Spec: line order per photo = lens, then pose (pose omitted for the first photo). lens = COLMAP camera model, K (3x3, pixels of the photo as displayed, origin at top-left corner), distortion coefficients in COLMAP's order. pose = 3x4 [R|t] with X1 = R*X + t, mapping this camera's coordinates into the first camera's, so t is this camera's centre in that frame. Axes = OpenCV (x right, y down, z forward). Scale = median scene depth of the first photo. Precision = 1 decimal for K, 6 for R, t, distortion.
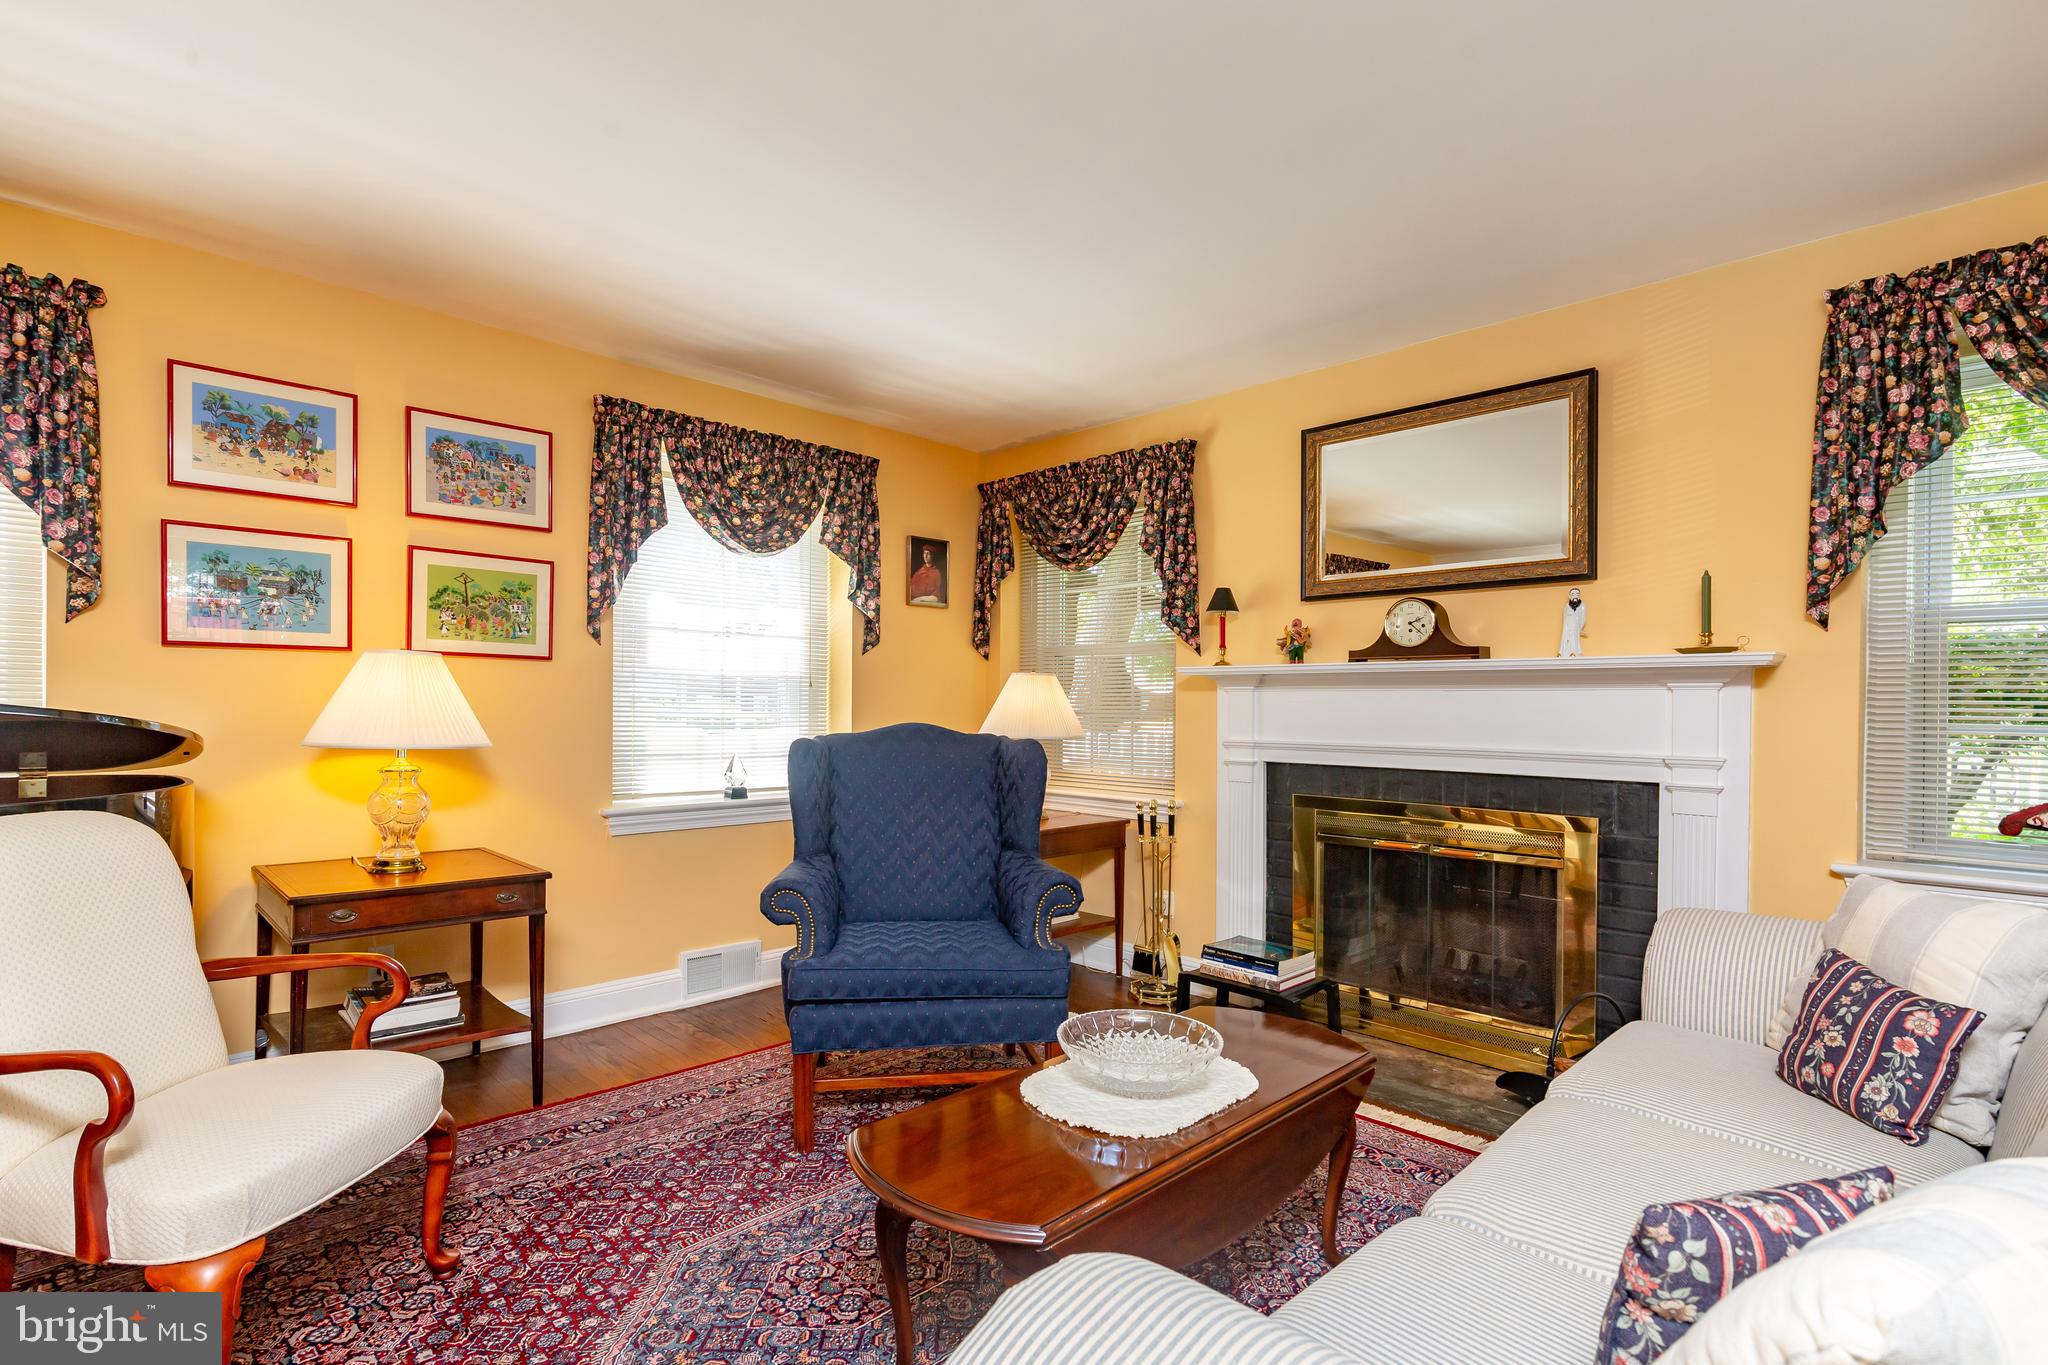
lens RADIAL K [[950.8, 0, 1042.6], [0, 950.8, 713.4], [0, 0, 1]] dist [0.000234, -0.000816]
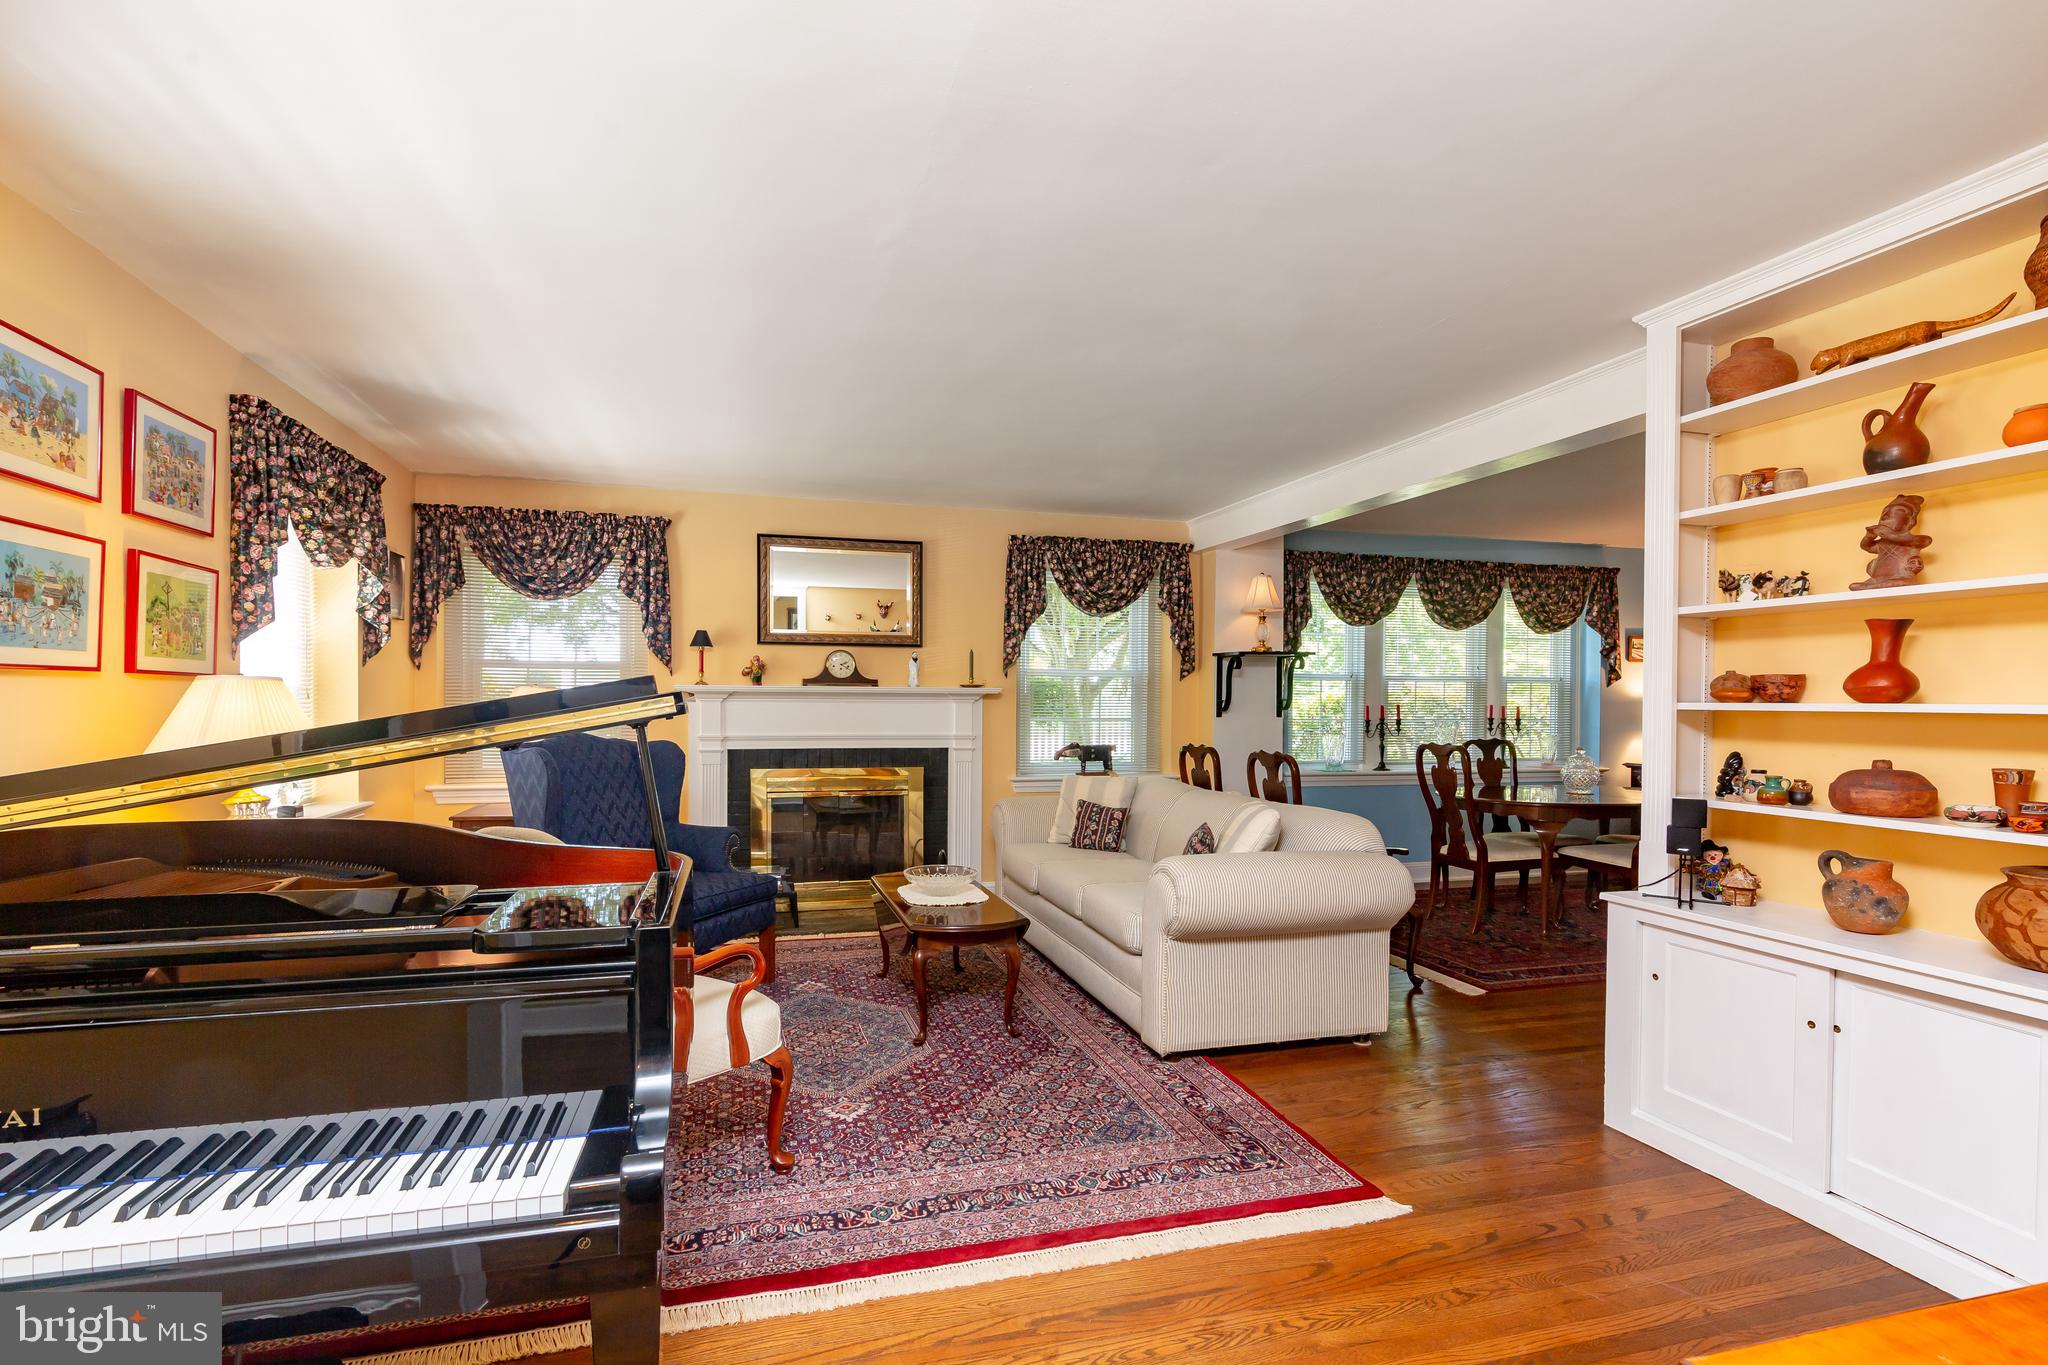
lens RADIAL K [[950.8, 0, 977.0], [0, 950.8, 708.4], [0, 0, 1]] dist [0.000234, -0.000816]
pose [[0.508625, -0.014970, 0.860858, -1.024285], [0.005404, 0.999885, 0.014194, -0.039353], [-0.860971, -0.002567, 0.508647, -0.106877]]
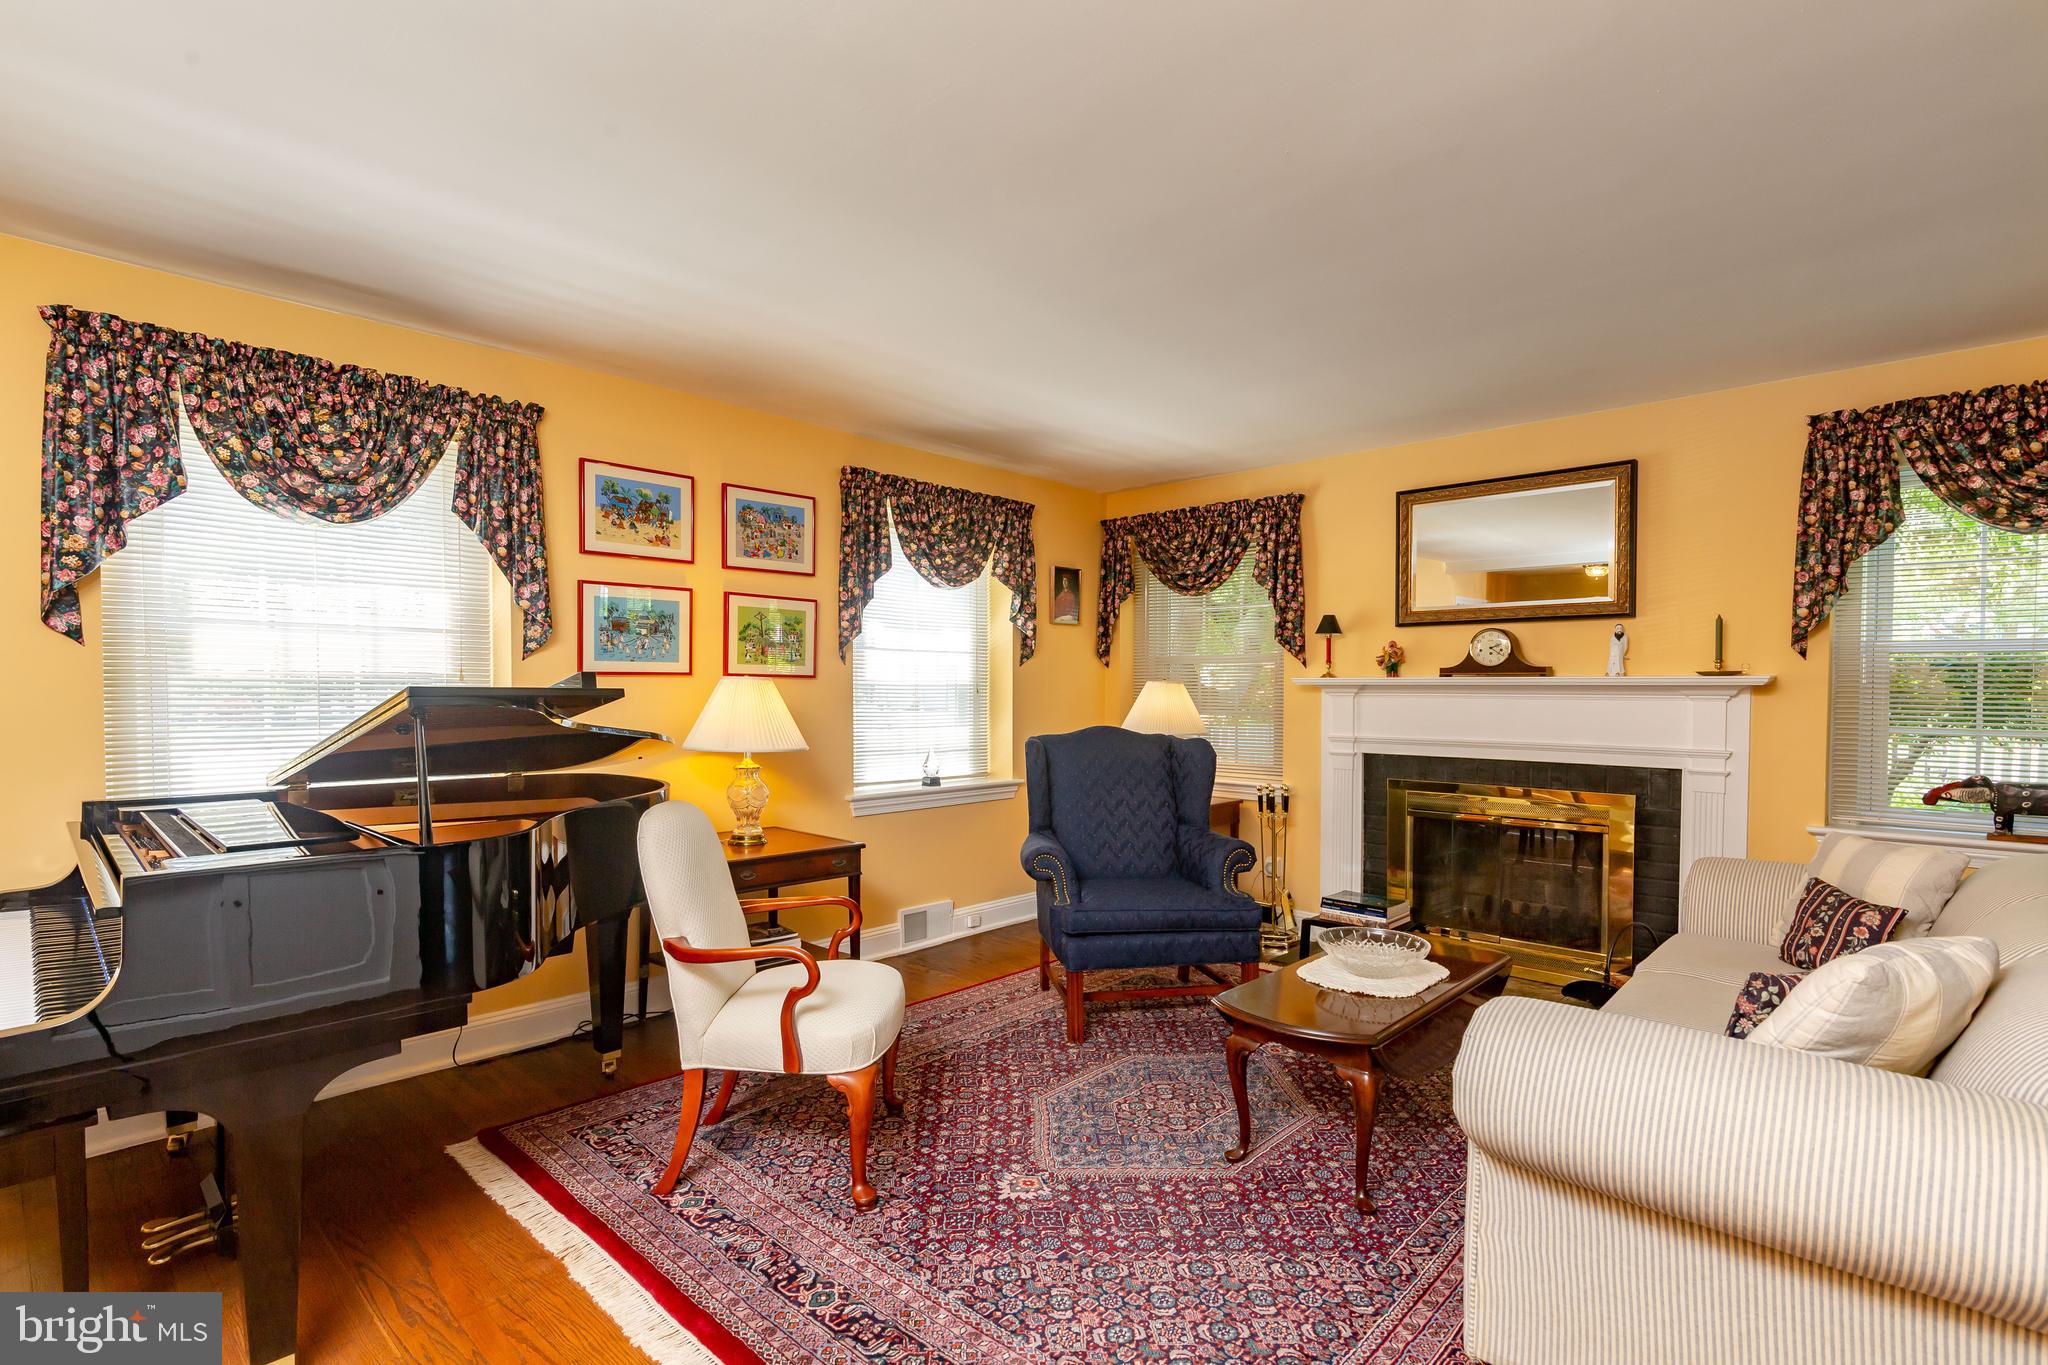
lens RADIAL K [[950.8, 0, 1041.7], [0, 950.8, 713.8], [0, 0, 1]] dist [0.000234, -0.000816]
pose [[0.999458, -0.006626, 0.032238, -0.282998], [0.005988, 0.999785, 0.019865, -0.035133], [-0.032363, -0.019661, 0.999283, -0.298838]]
